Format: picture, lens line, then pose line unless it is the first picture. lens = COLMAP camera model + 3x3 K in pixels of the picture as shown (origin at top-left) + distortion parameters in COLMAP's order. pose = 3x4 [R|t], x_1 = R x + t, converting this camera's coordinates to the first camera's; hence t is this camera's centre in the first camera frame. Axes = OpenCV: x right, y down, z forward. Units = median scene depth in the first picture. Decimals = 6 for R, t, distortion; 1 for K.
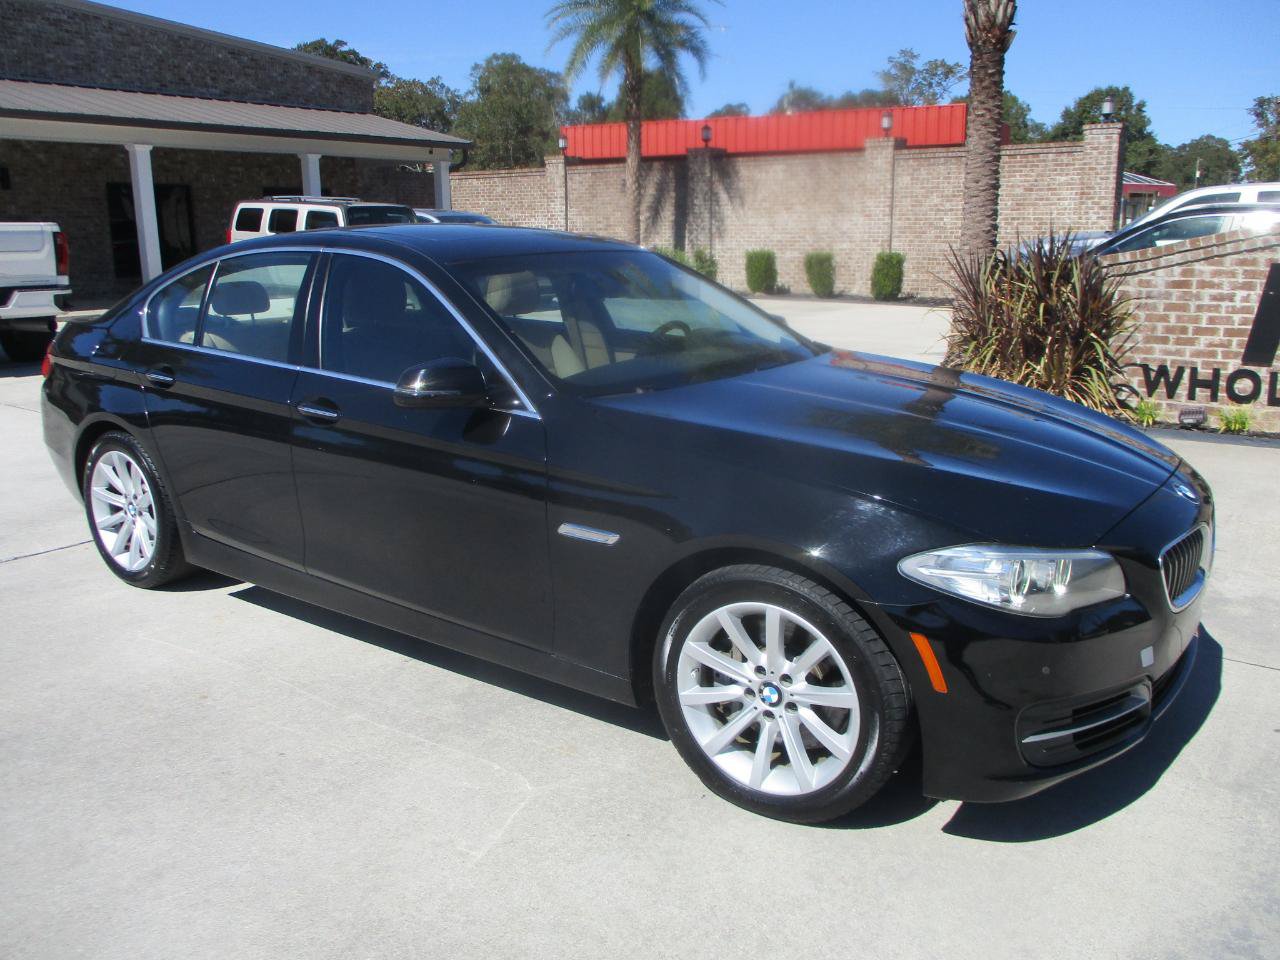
lens RADIAL K [[1042.2, 0, 640.4], [0, 1042.2, 474.1], [0, 0, 1]] dist [-0.030256, -0.004517]
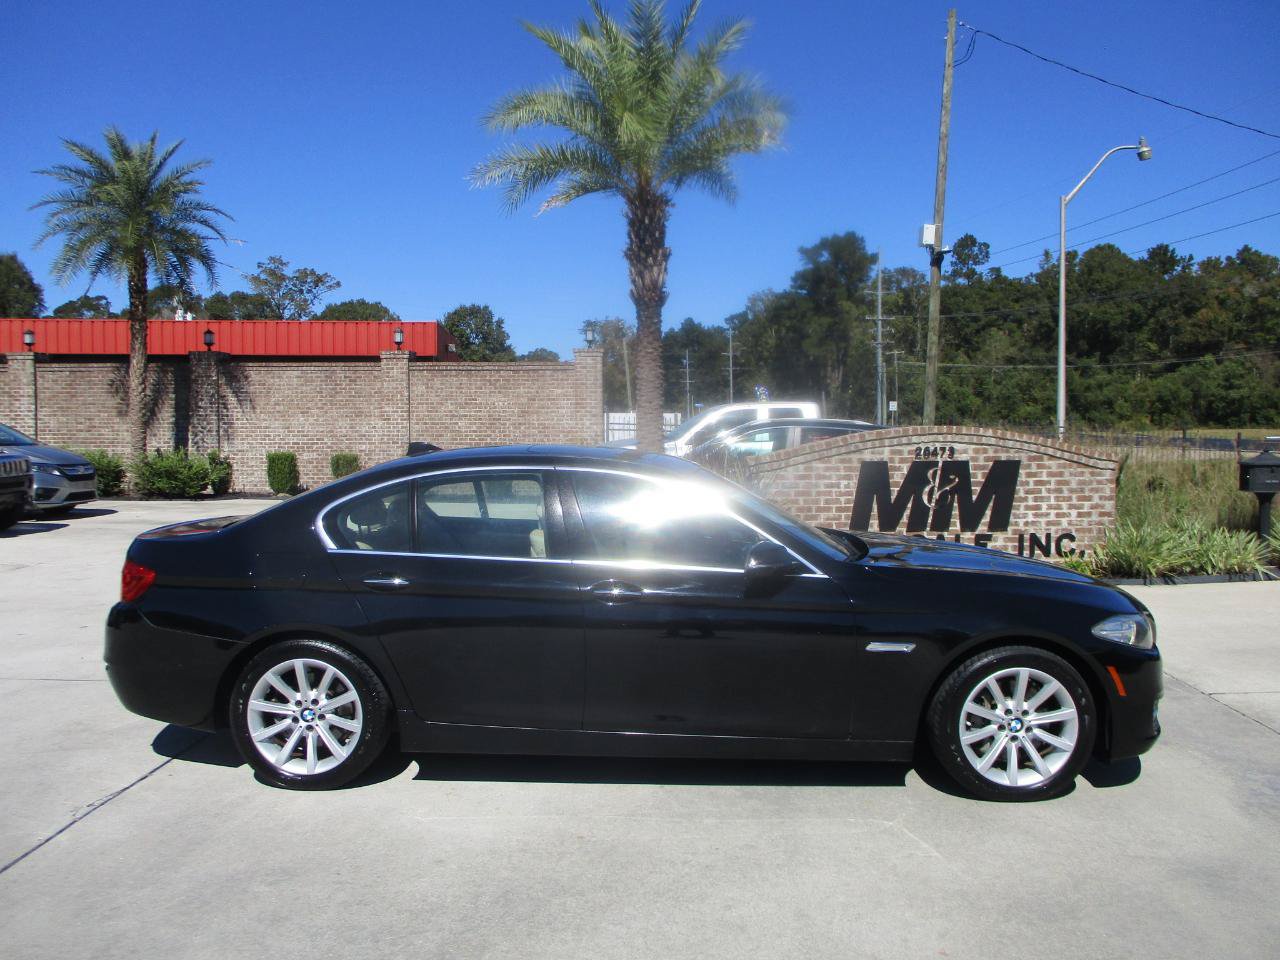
lens RADIAL K [[1042.2, 0, 640.4], [0, 1042.2, 474.1], [0, 0, 1]] dist [-0.030256, -0.004517]
pose [[0.834263, -0.018049, 0.551072, -0.182612], [0.120100, 0.981414, -0.149675, -0.001196], [-0.538128, 0.191052, 0.820925, -0.017545]]
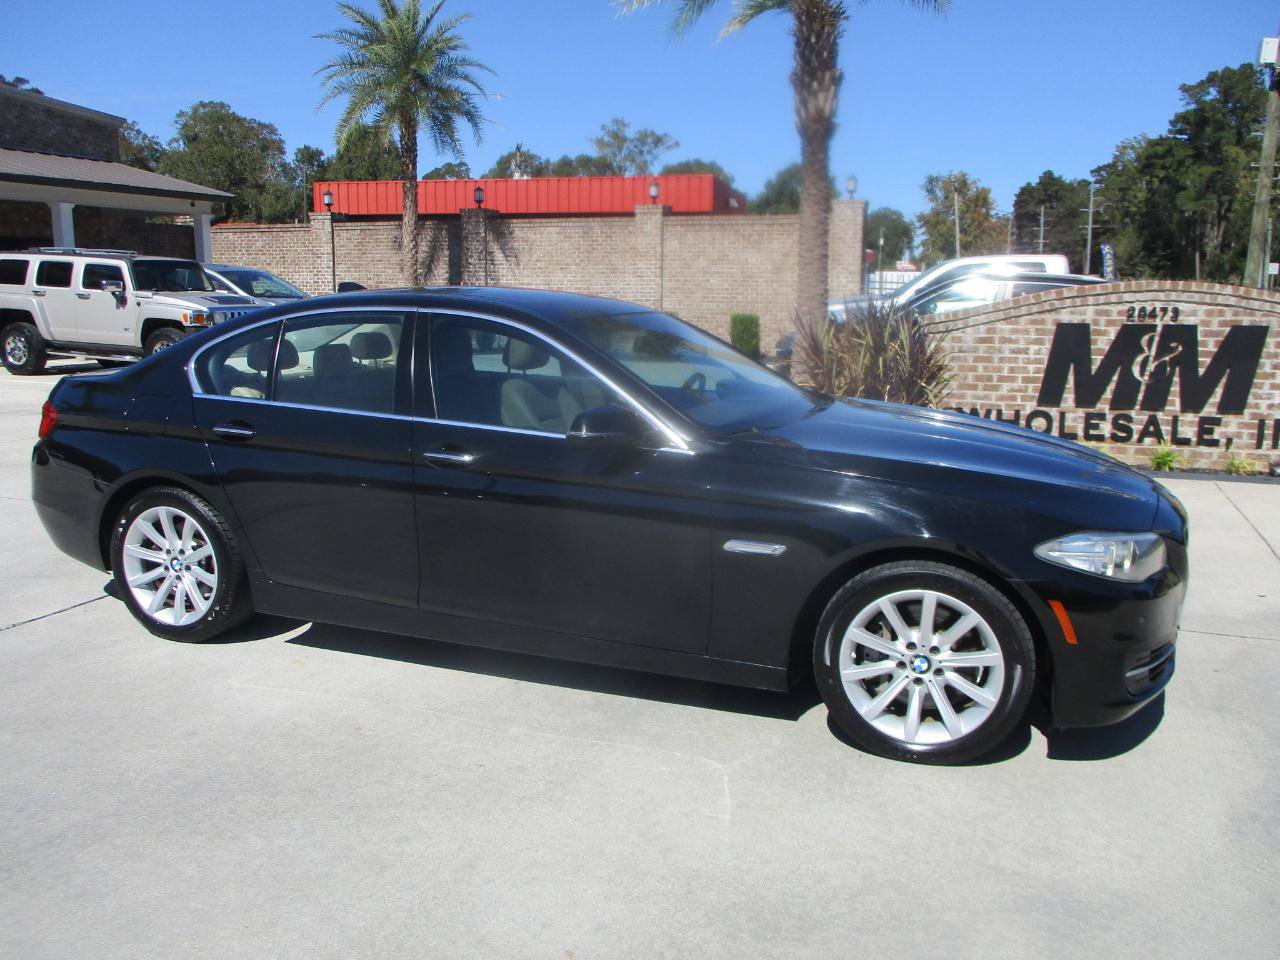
lens RADIAL K [[1042.2, 0, 640.4], [0, 1042.2, 474.1], [0, 0, 1]] dist [-0.030256, -0.004517]
pose [[0.965460, -0.032420, 0.258525, -0.073453], [0.046089, 0.997832, -0.046989, 0.003585], [-0.256441, 0.057281, 0.964861, -0.019813]]
